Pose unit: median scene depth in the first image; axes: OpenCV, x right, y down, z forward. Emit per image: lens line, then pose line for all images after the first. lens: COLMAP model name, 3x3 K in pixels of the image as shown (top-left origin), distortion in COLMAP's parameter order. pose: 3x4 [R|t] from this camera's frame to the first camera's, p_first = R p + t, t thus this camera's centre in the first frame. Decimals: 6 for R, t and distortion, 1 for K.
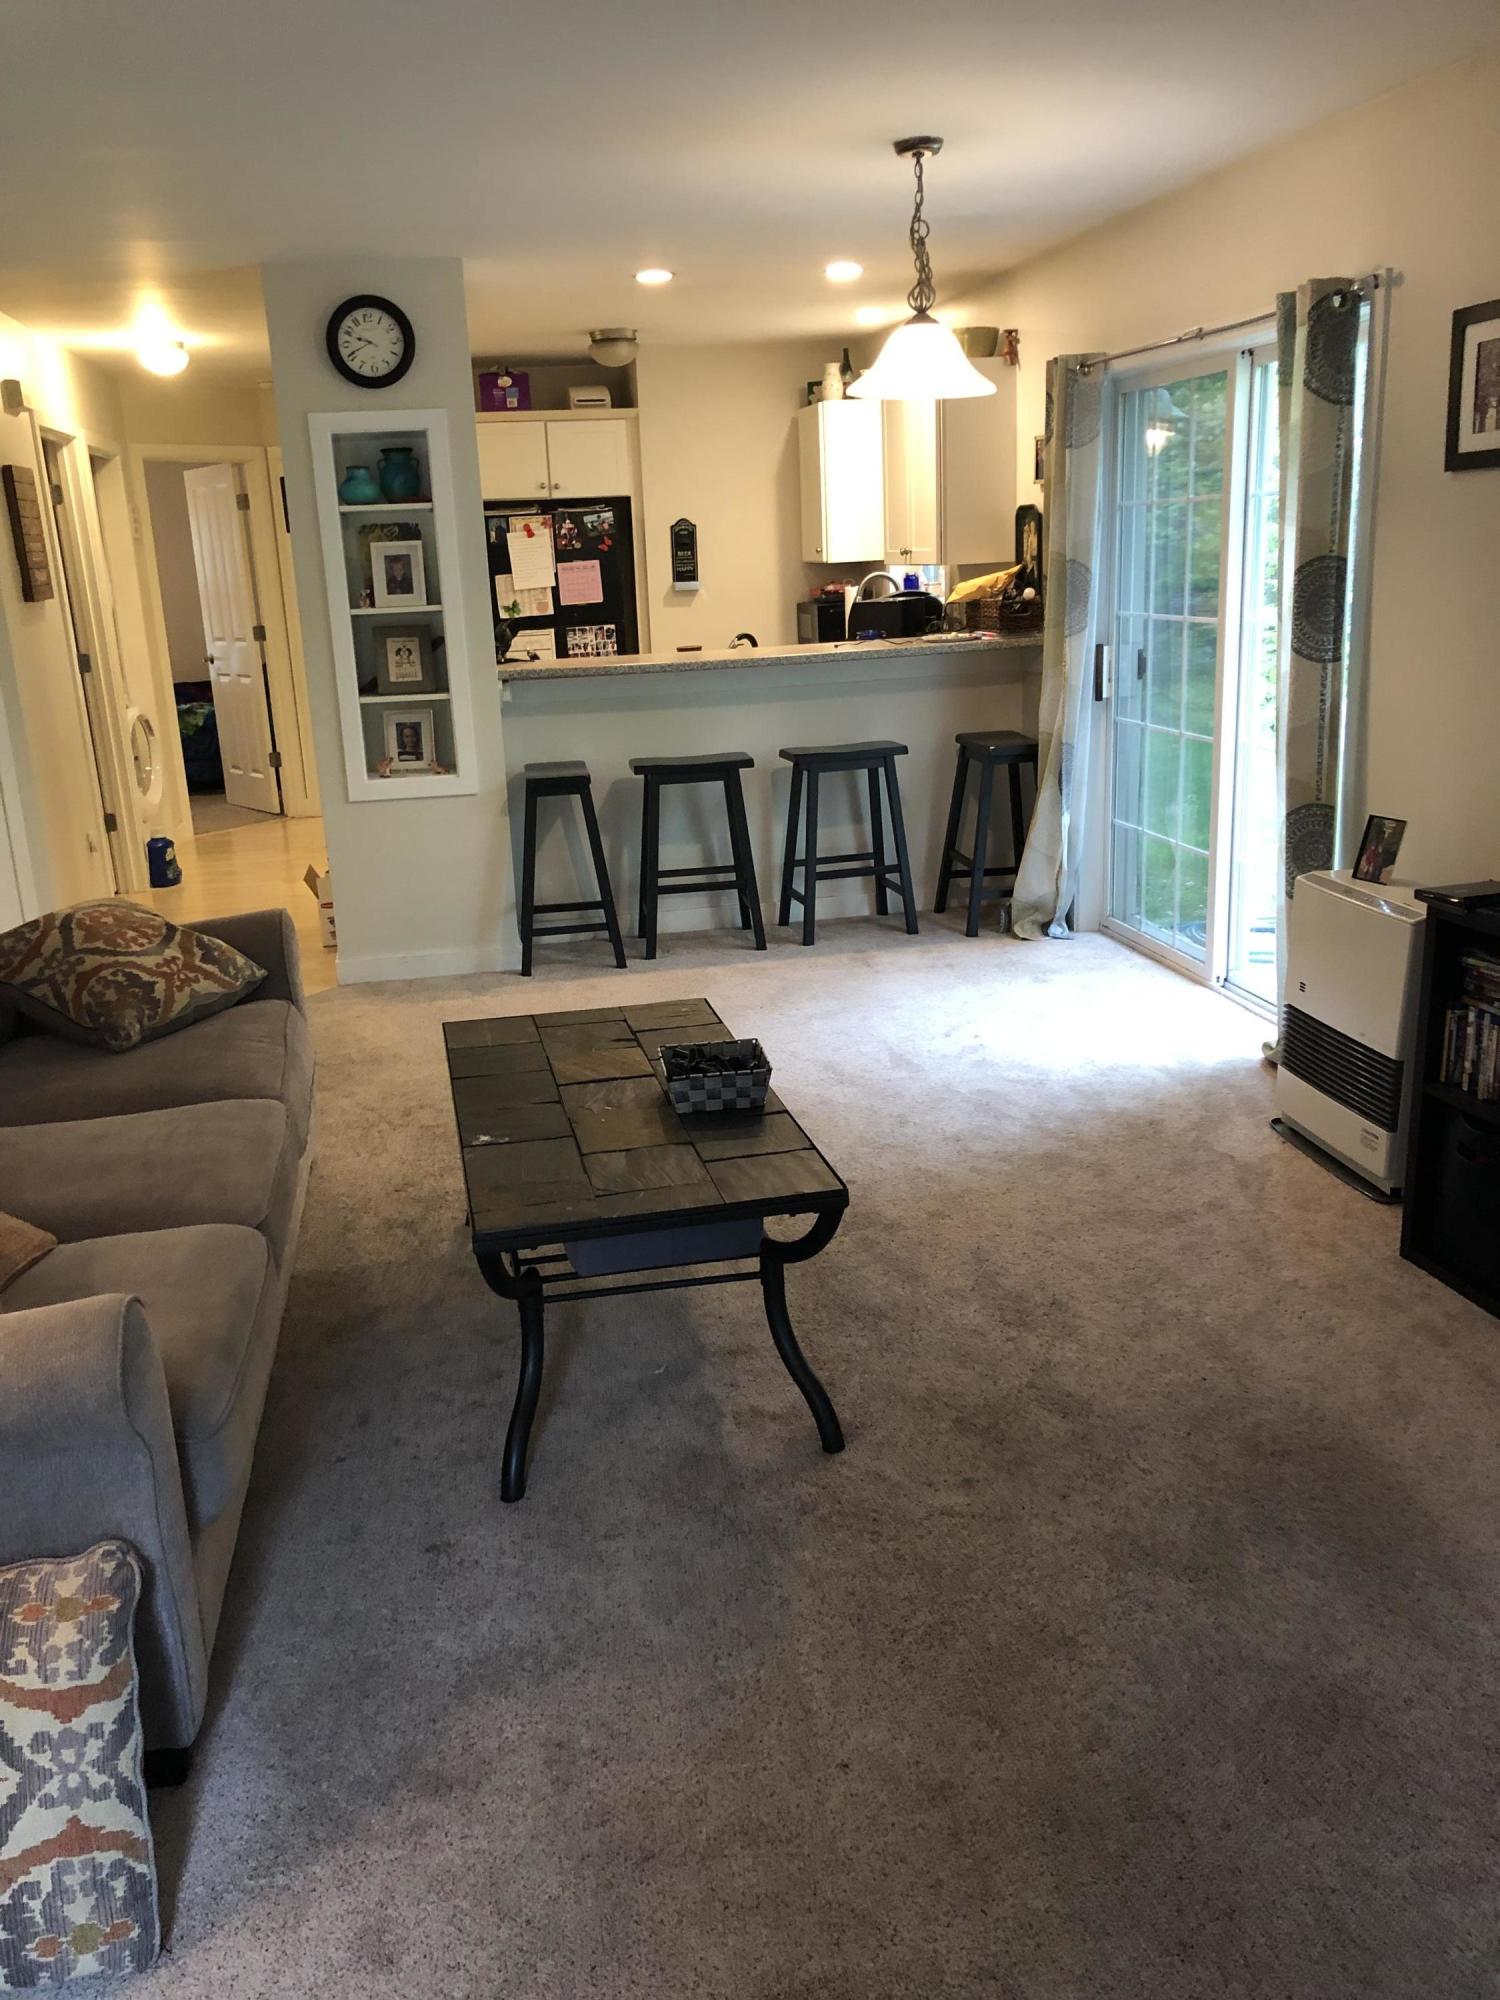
lens RADIAL K [[1630.3, 0, 747.8], [0, 1630.3, 997.3], [0, 0, 1]] dist [-0.007254, -0.002730]
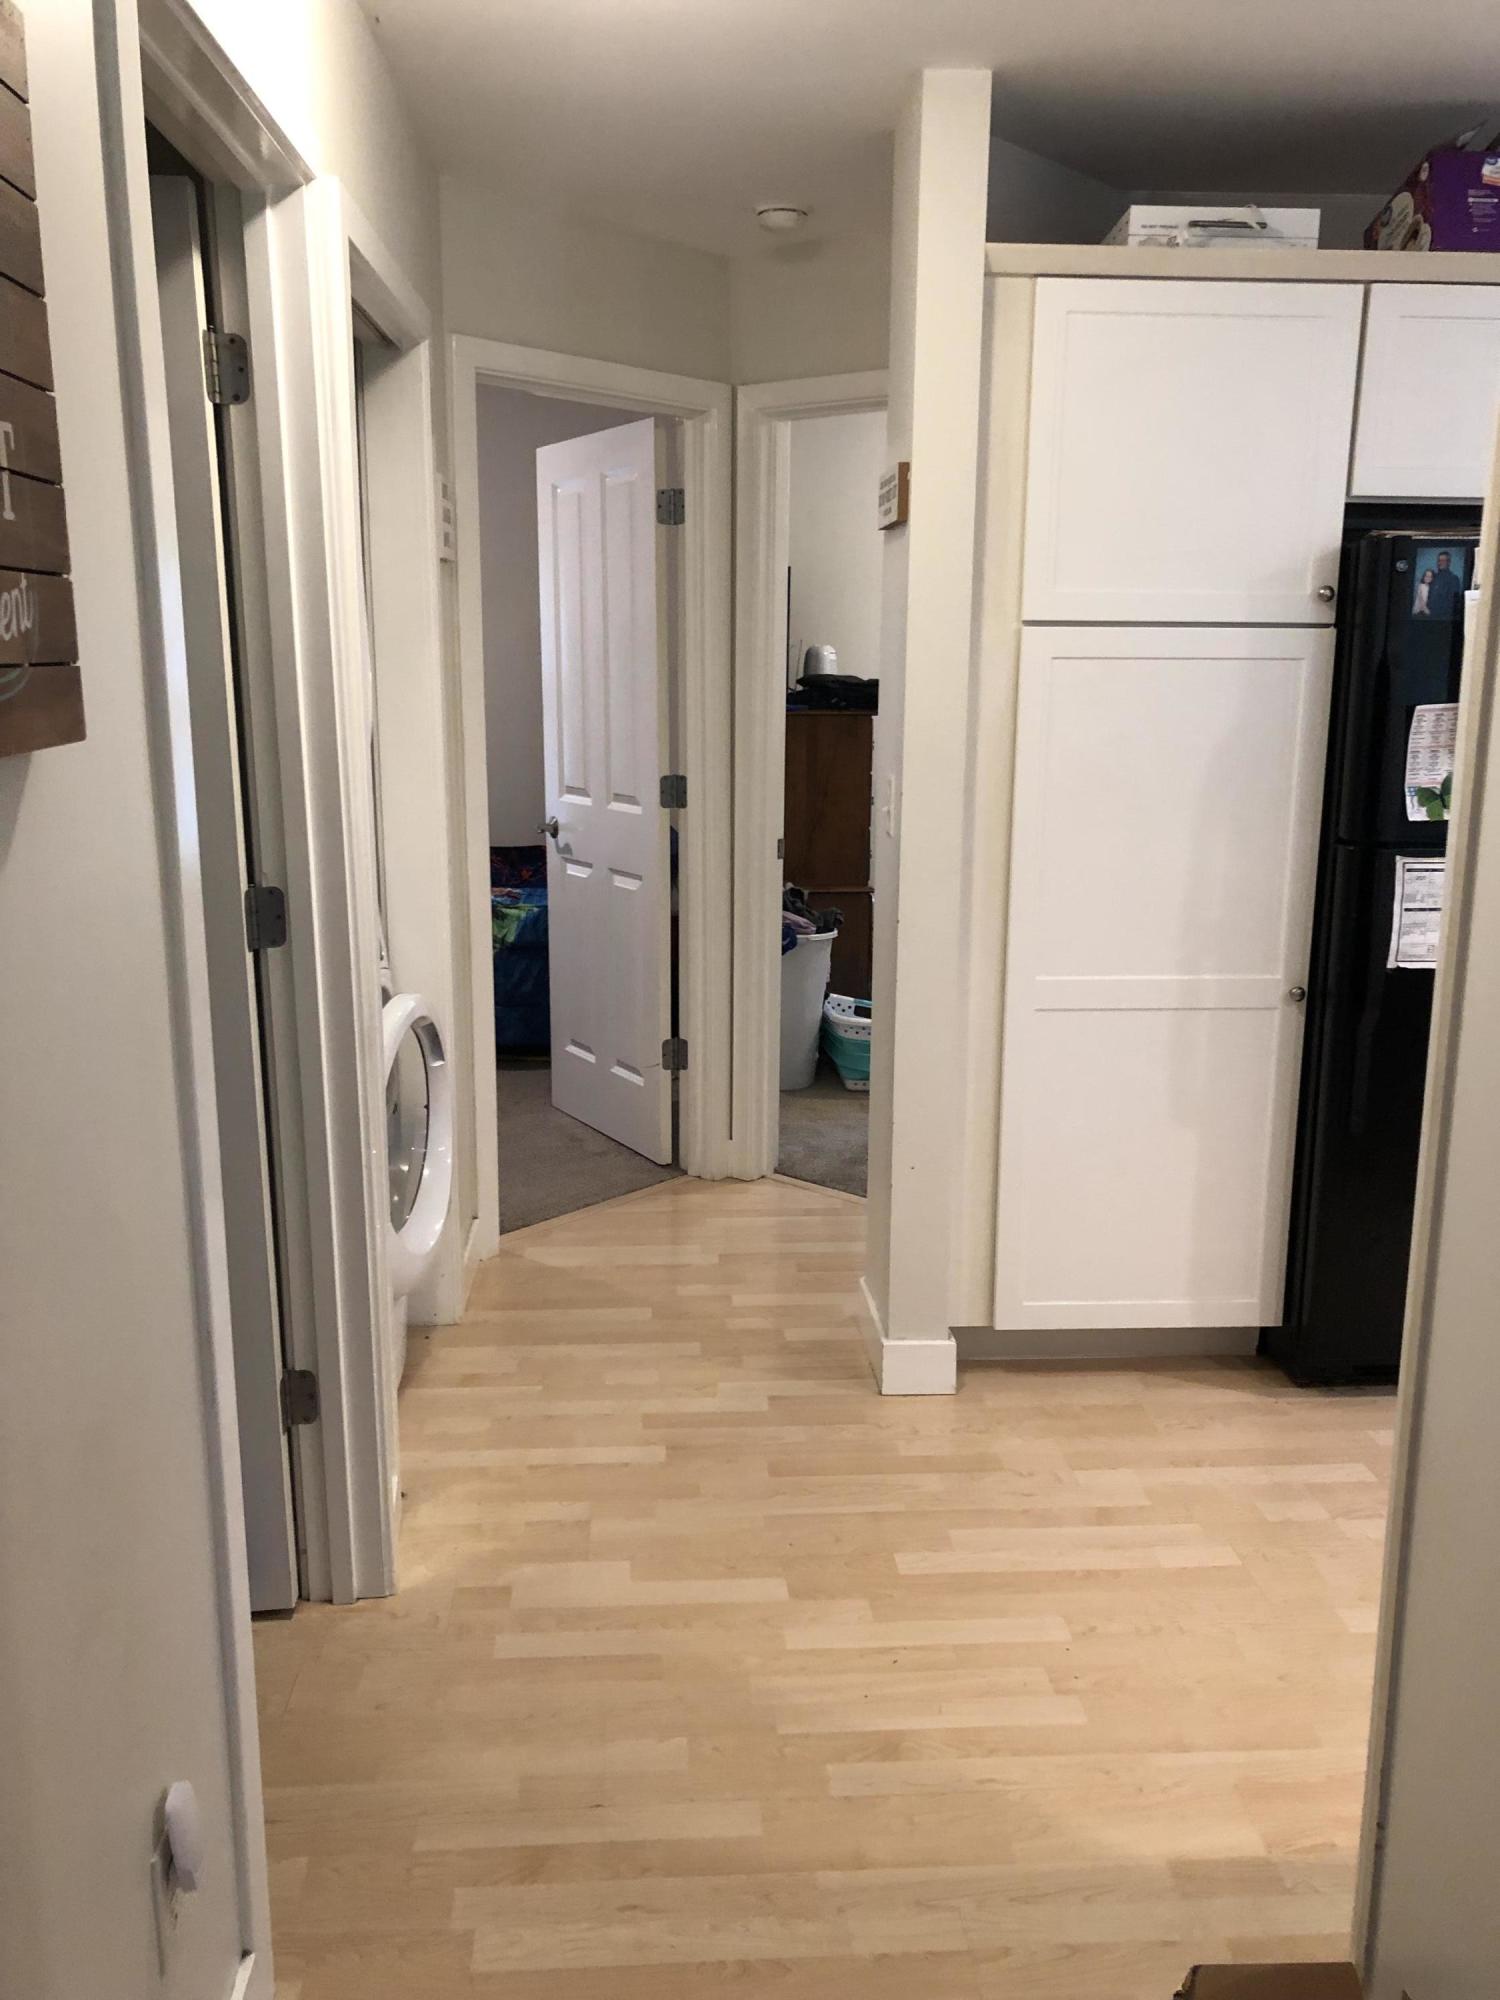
lens RADIAL K [[1630.3, 0, 751.7], [0, 1630.3, 1004.8], [0, 0, 1]] dist [-0.007254, -0.002730]
pose [[0.988843, 0.079798, -0.125786, -0.241209], [-0.087182, 0.994710, -0.054330, -0.156952], [0.120785, 0.064690, 0.990569, 0.616092]]
